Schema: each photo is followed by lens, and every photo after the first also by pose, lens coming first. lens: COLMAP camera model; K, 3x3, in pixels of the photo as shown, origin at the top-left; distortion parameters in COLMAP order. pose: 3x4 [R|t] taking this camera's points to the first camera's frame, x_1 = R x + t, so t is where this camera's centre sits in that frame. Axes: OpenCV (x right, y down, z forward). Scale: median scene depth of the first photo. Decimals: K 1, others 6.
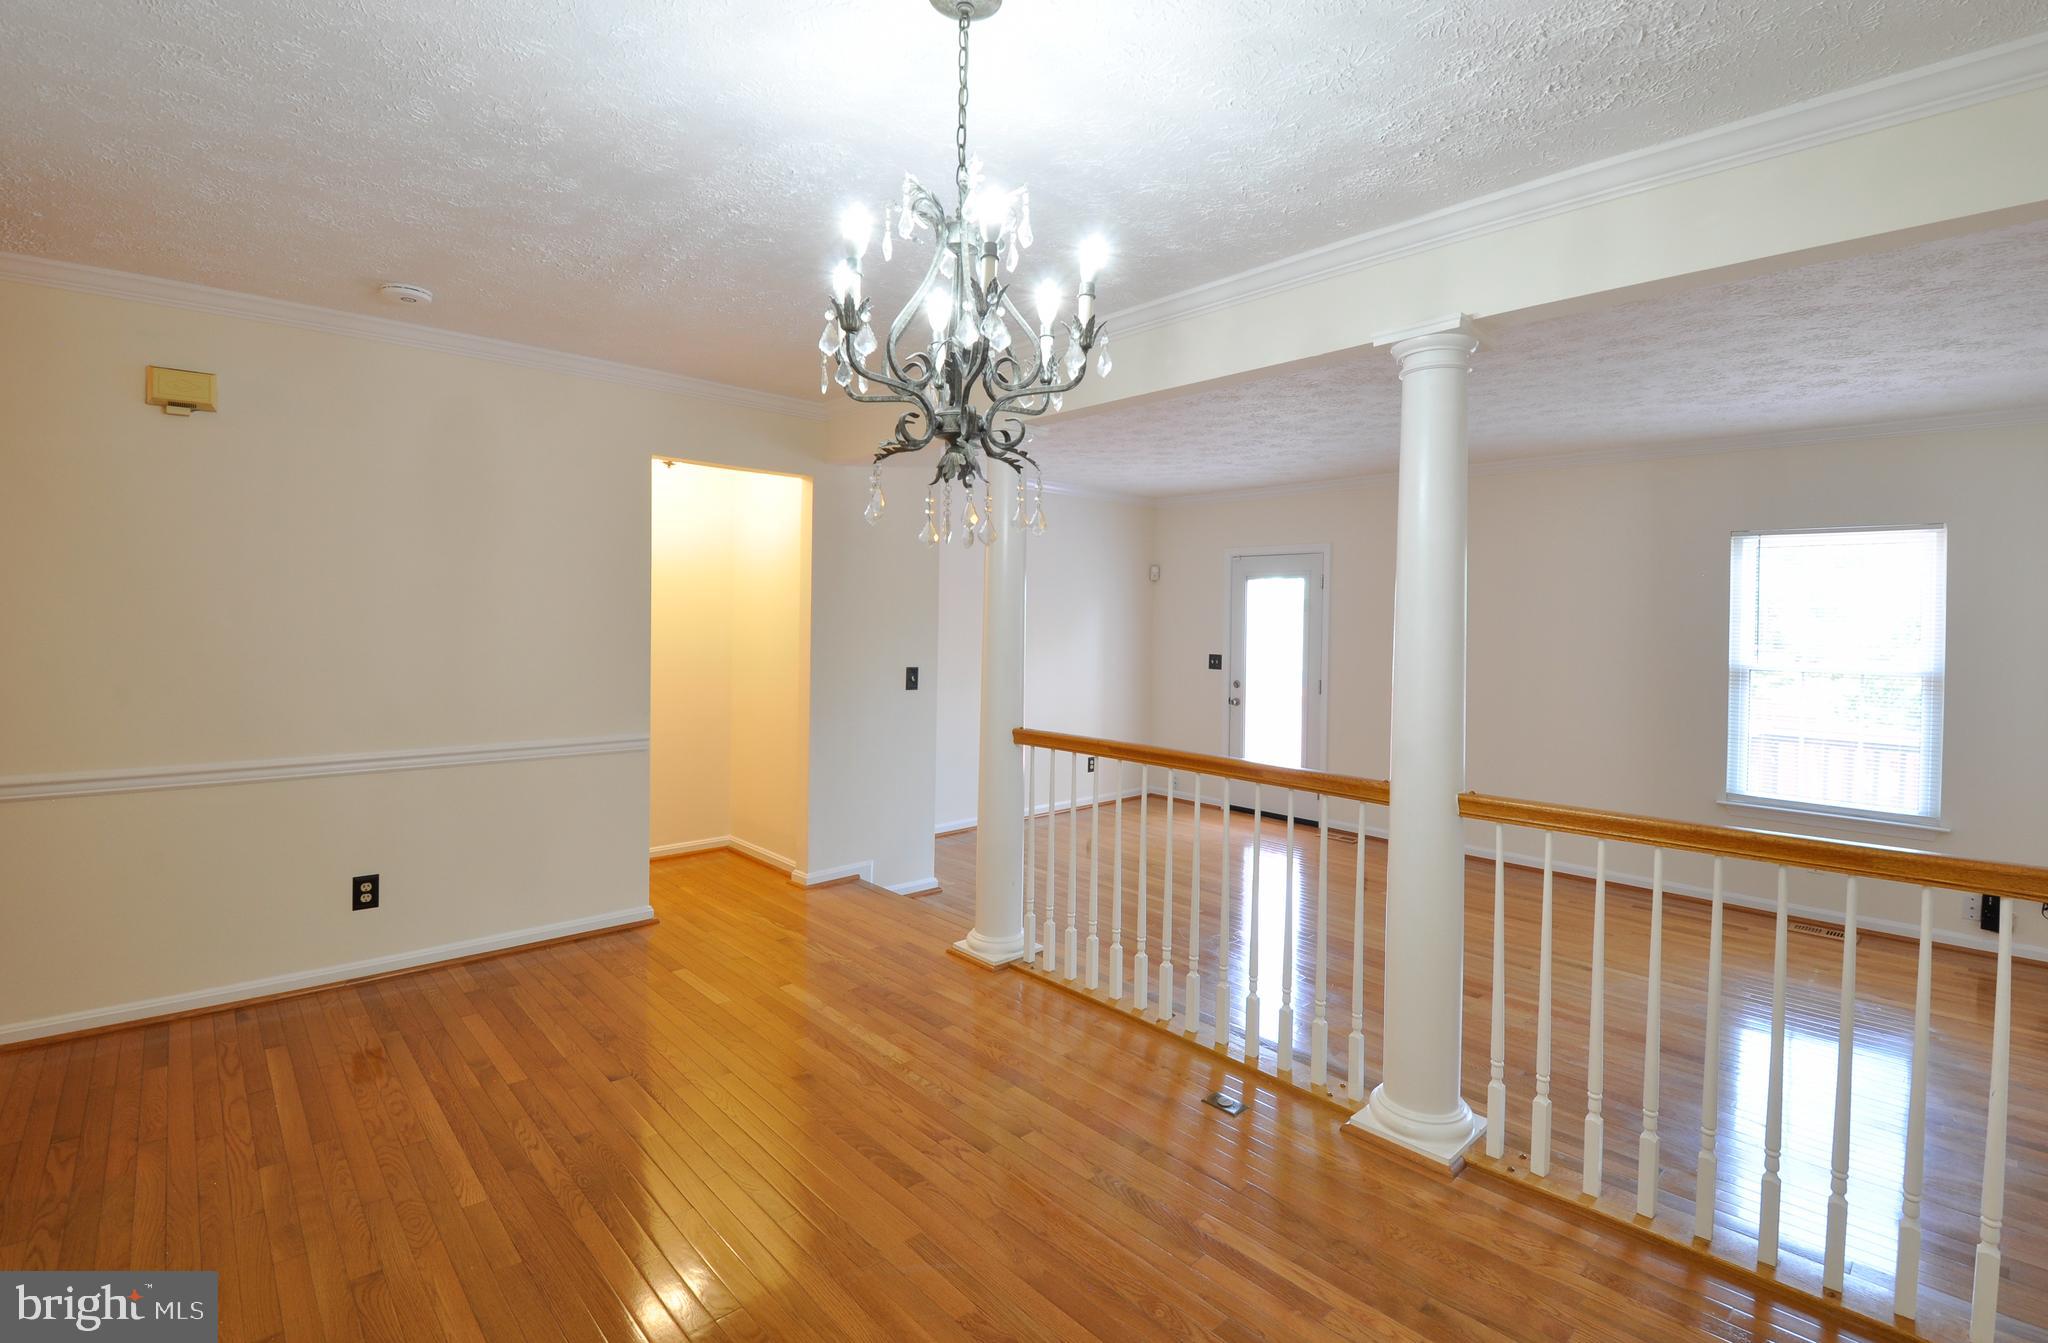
lens RADIAL K [[915.6, 0, 1031.7], [0, 915.6, 627.9], [0, 0, 1]] dist [-0.020693, -0.000336]
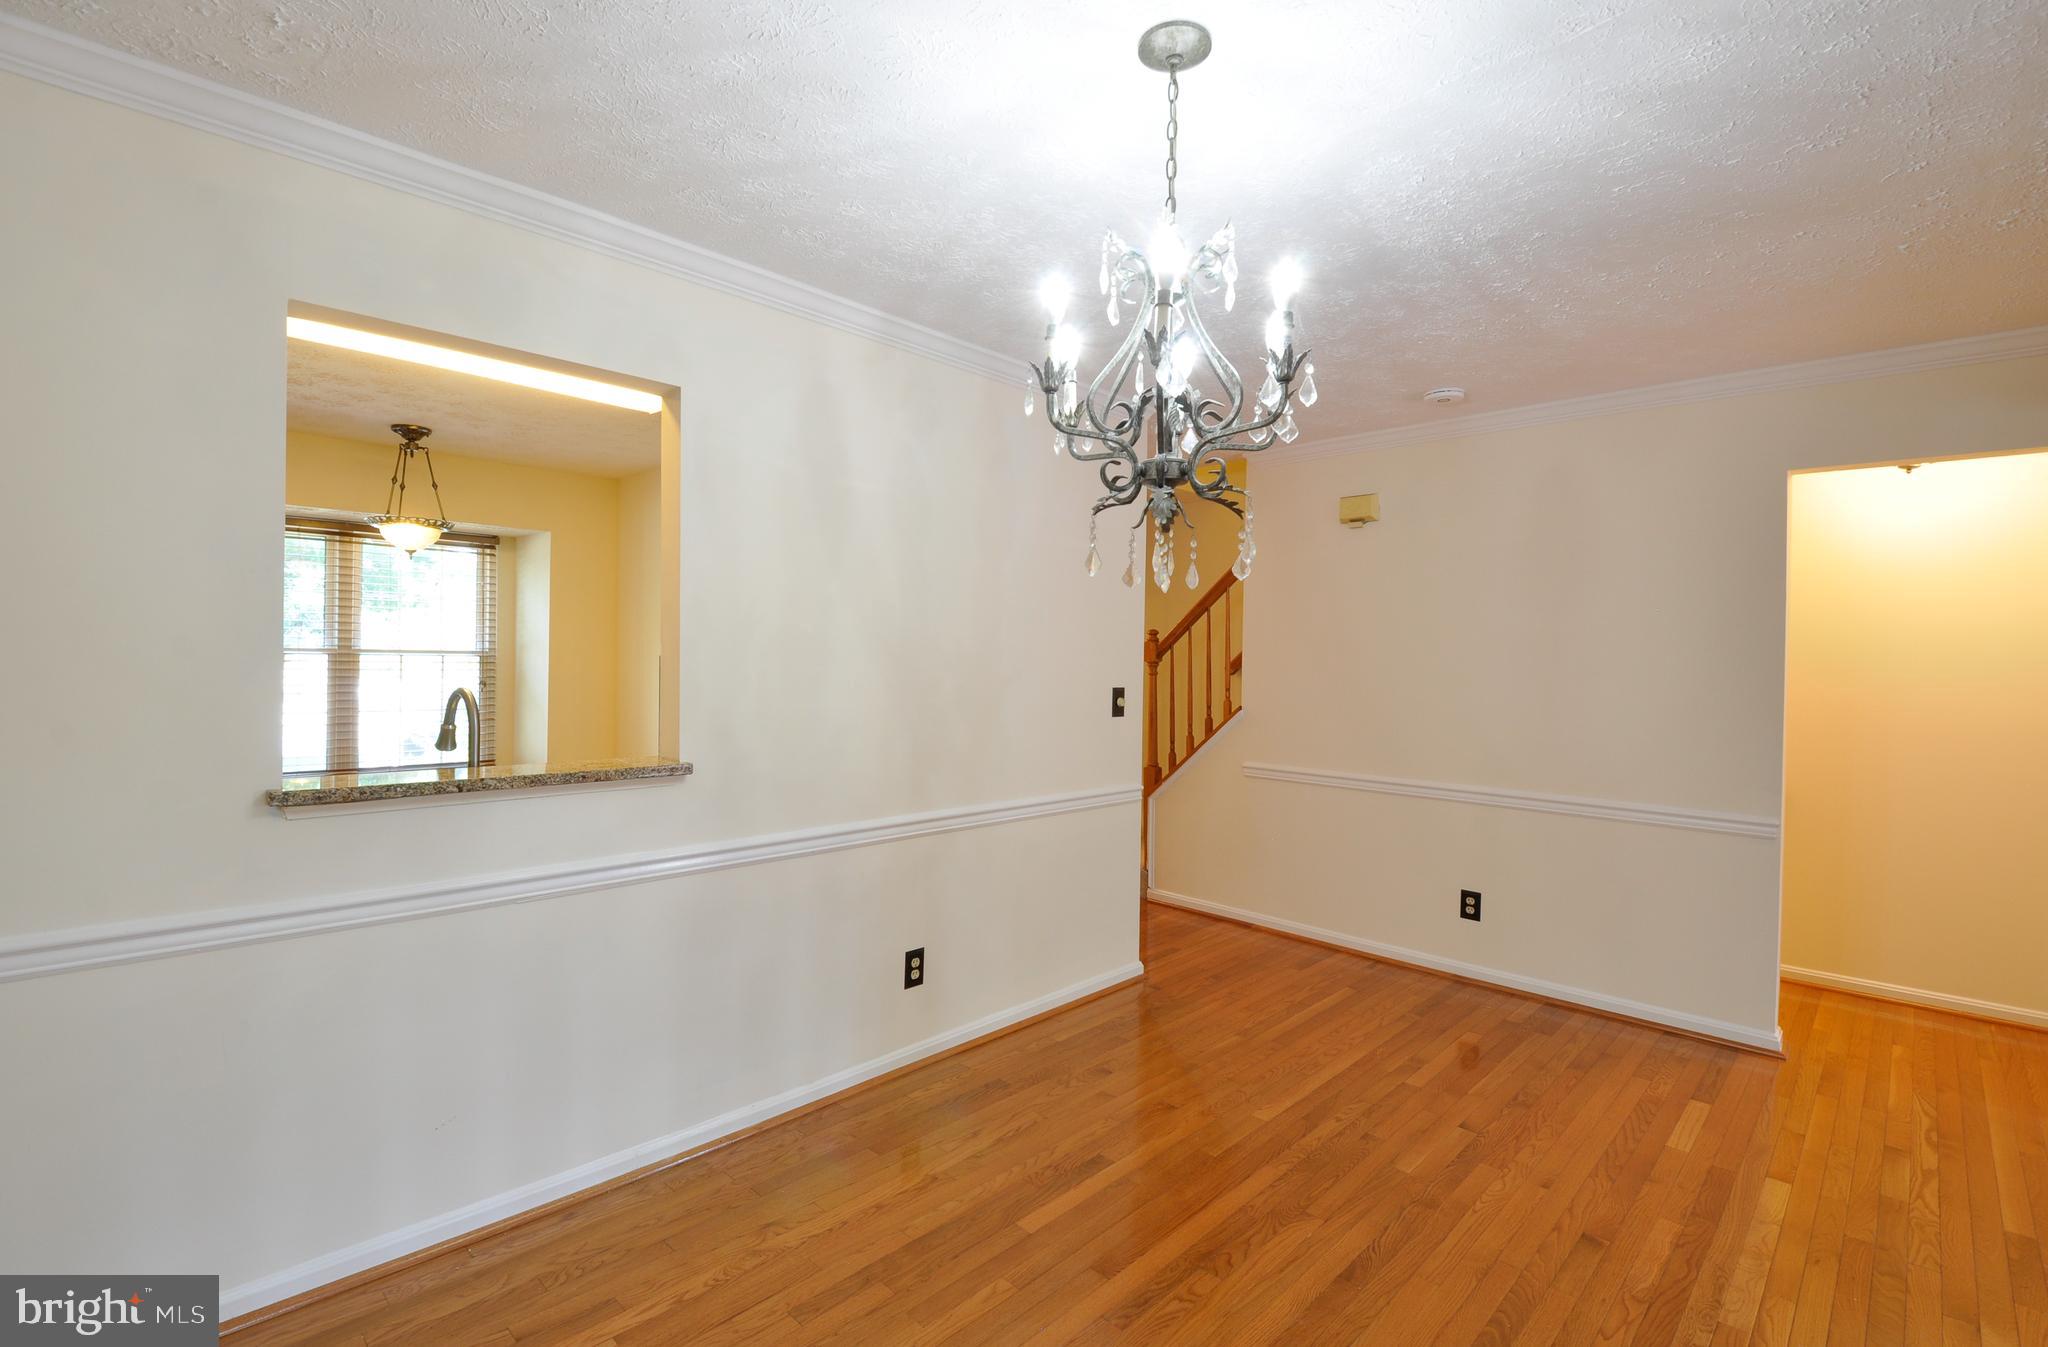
lens RADIAL K [[915.7, 0, 1031.7], [0, 915.7, 668.6], [0, 0, 1]] dist [0.000757, -0.000130]
pose [[0.068294, 0.000705, -0.997665, 0.425923], [-0.023869, 0.999715, -0.000928, 0.000177], [0.997380, 0.023876, 0.068291, 0.357542]]
